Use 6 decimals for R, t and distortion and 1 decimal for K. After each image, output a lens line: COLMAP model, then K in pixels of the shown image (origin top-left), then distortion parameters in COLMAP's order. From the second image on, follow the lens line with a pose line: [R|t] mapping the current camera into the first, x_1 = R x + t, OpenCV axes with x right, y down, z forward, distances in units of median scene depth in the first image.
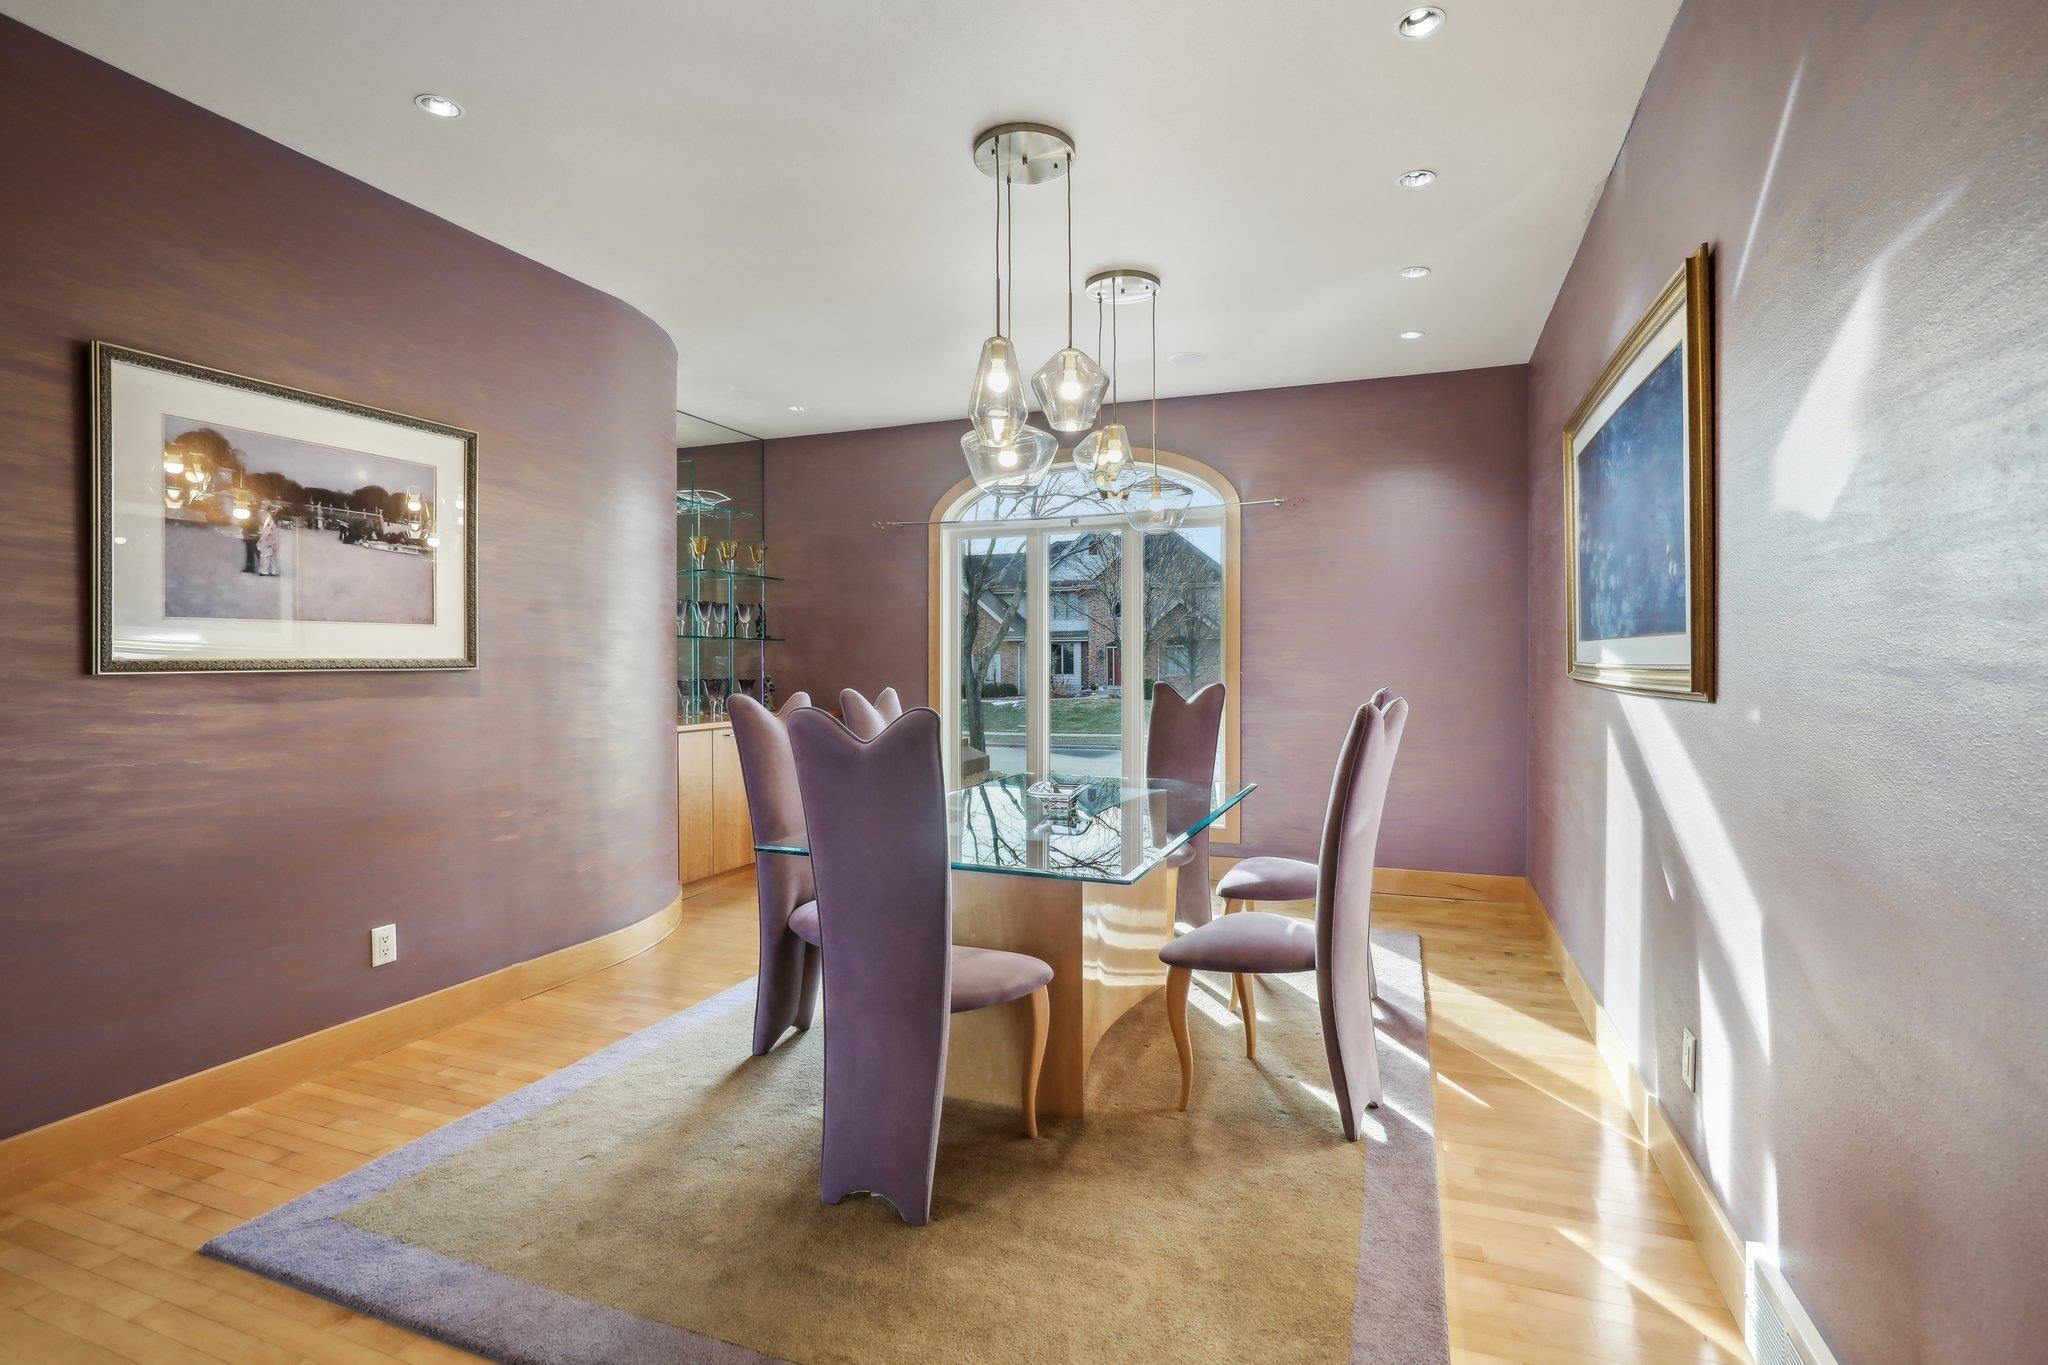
lens RADIAL K [[957.5, 0, 1038.6], [0, 957.5, 669.3], [0, 0, 1]] dist [-0.022584, 0.007450]
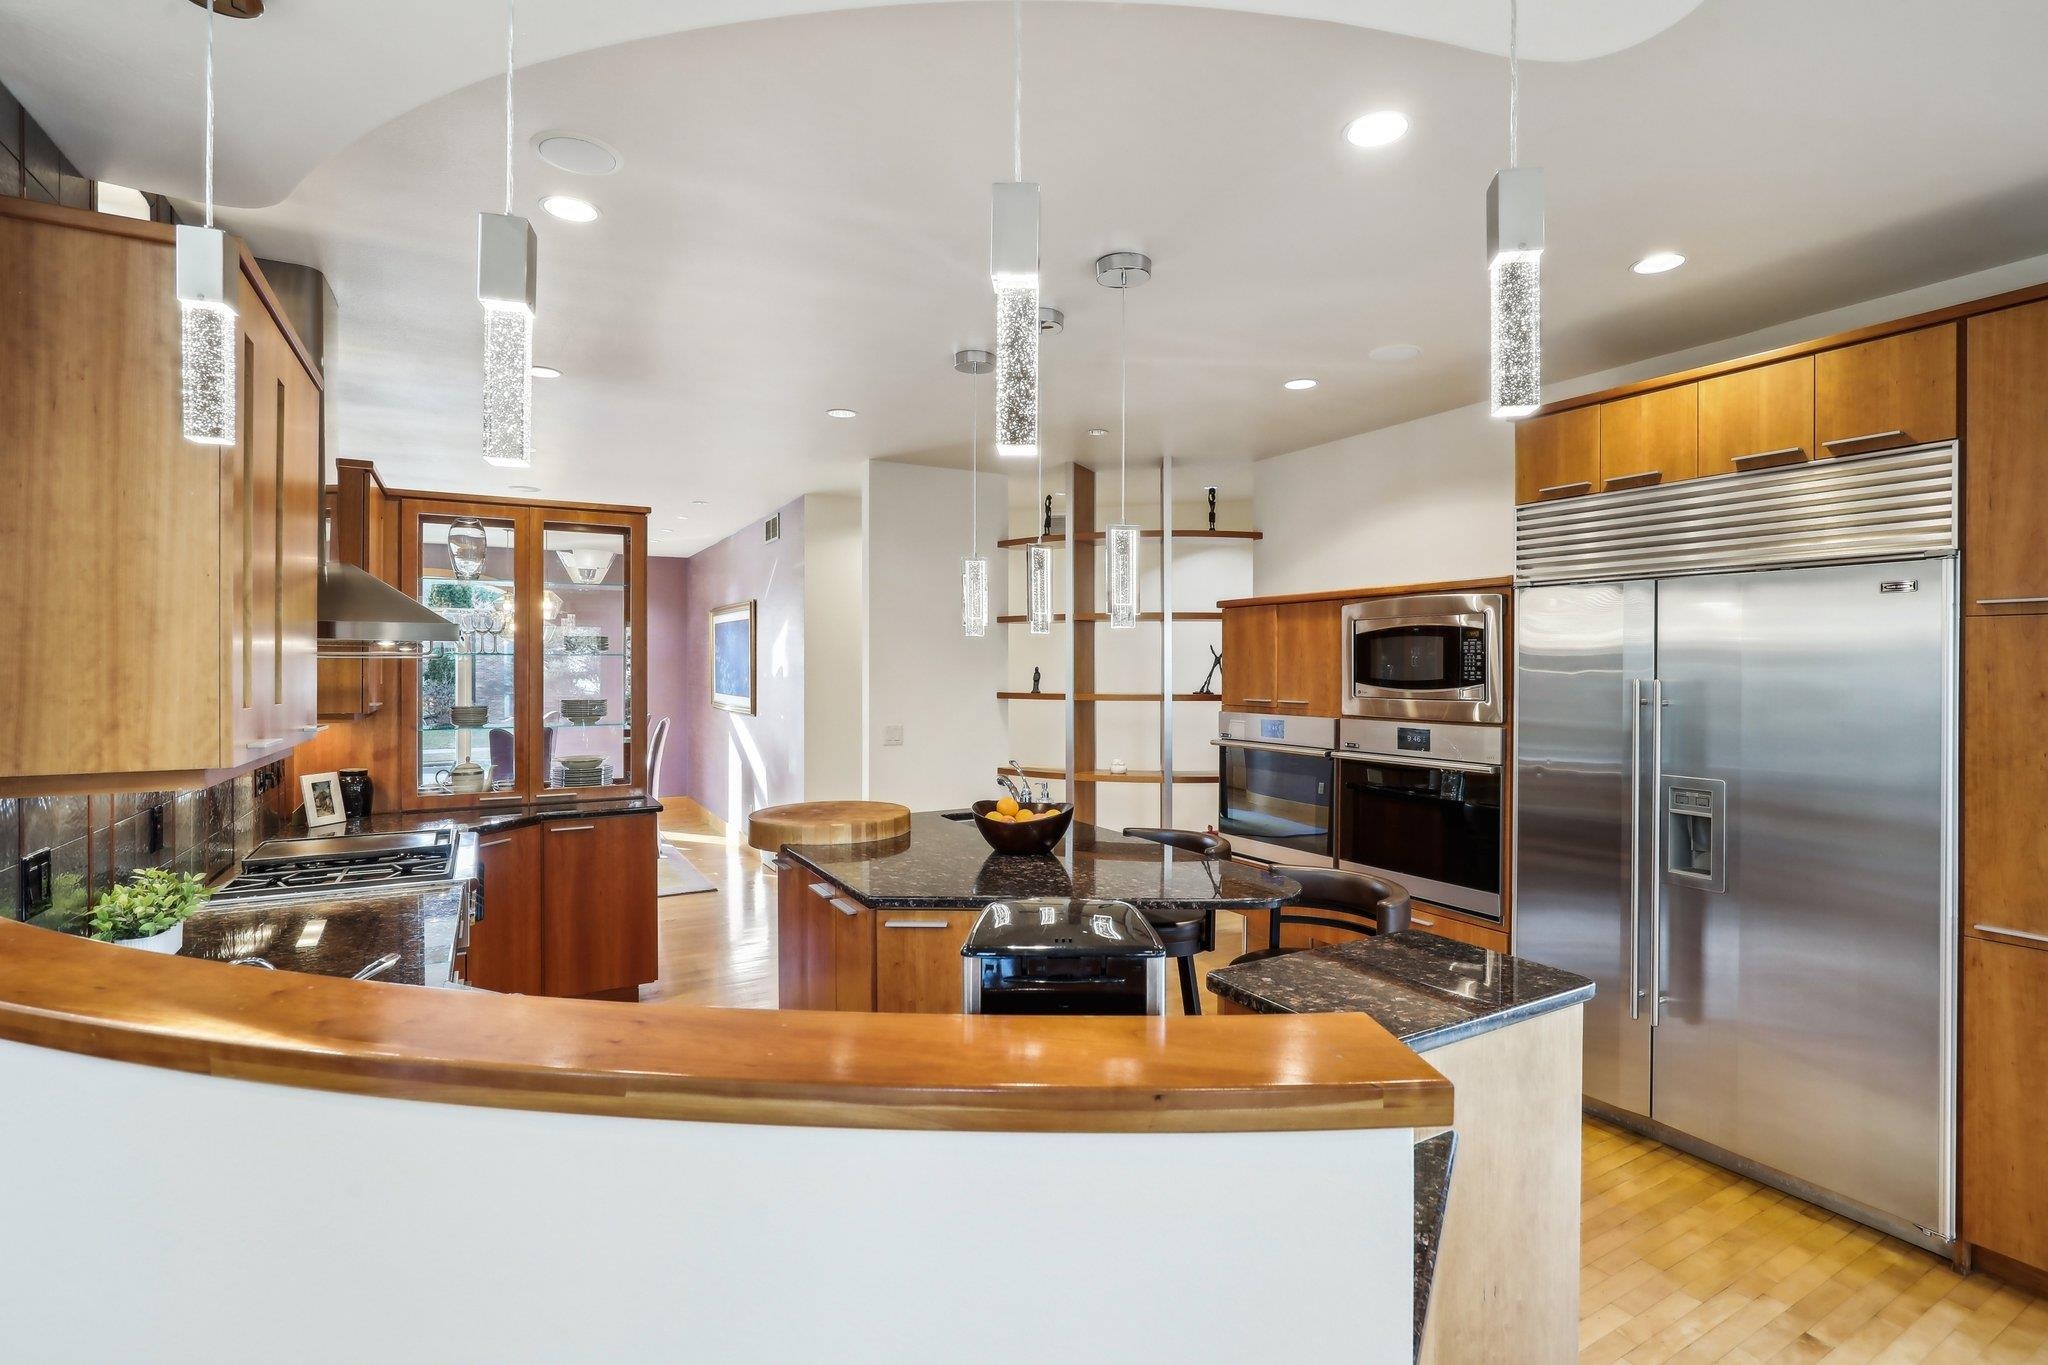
lens RADIAL K [[957.5, 0, 1038.6], [0, 957.5, 669.3], [0, 0, 1]] dist [-0.022584, 0.007450]
pose [[0.626914, 0.001898, 0.779086, -1.041890], [0.001141, 0.999994, -0.003354, -0.093311], [-0.779088, 0.002992, 0.626908, -1.524625]]
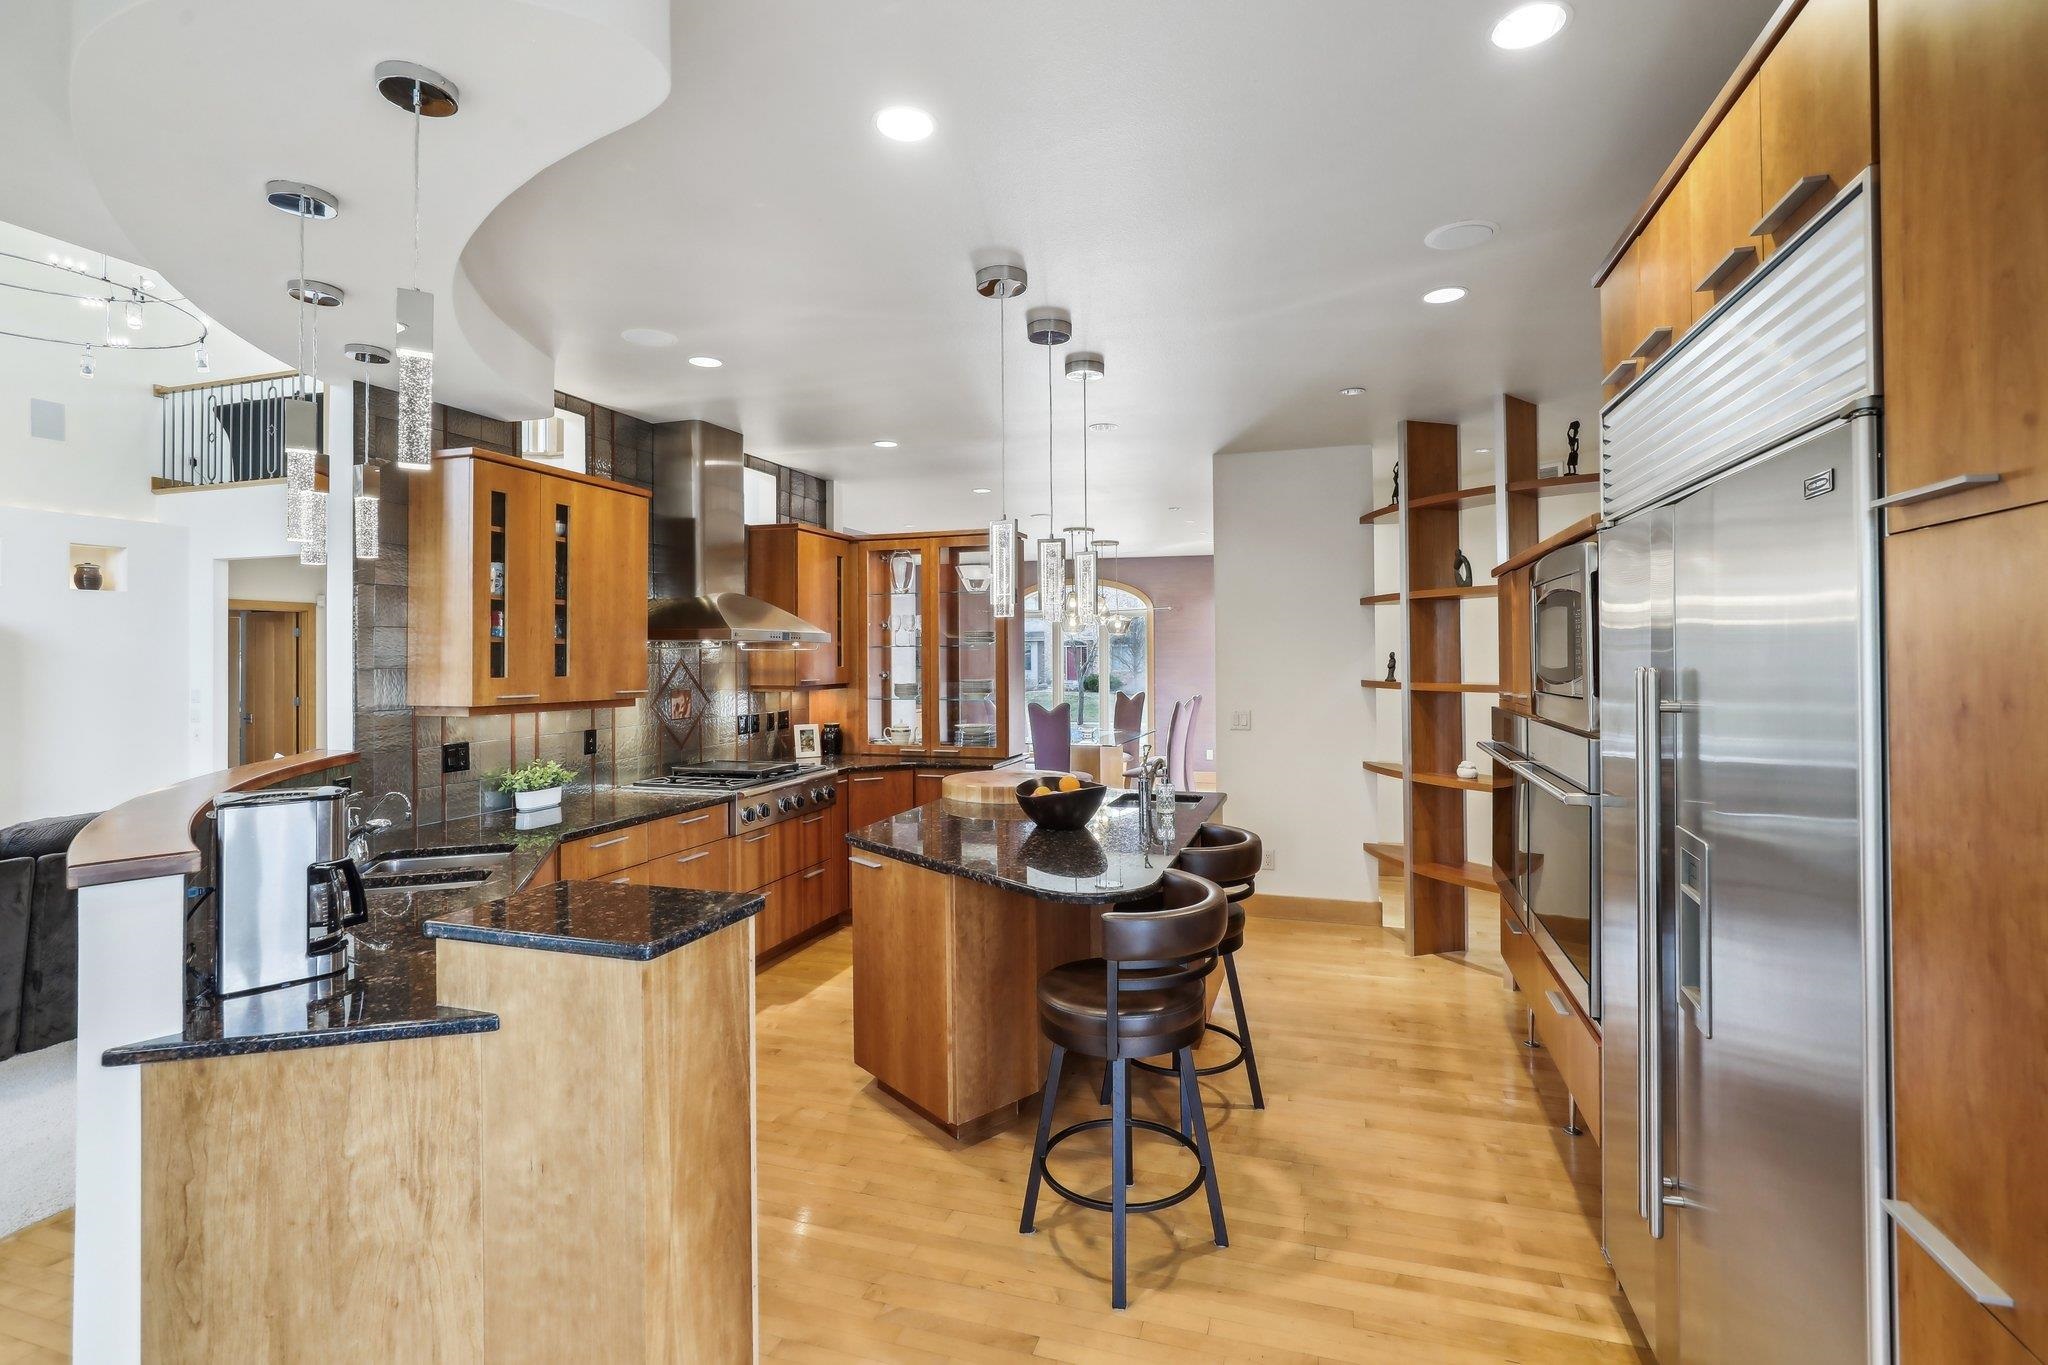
lens RADIAL K [[947.1, 0, 1048.4], [0, 947.1, 647.1], [0, 0, 1]] dist [-0.001841, -0.000089]
pose [[0.997839, -0.000278, 0.065708, -0.296715], [0.001220, 0.999897, -0.014295, -0.091073], [-0.065697, 0.014344, 0.997737, -1.973212]]
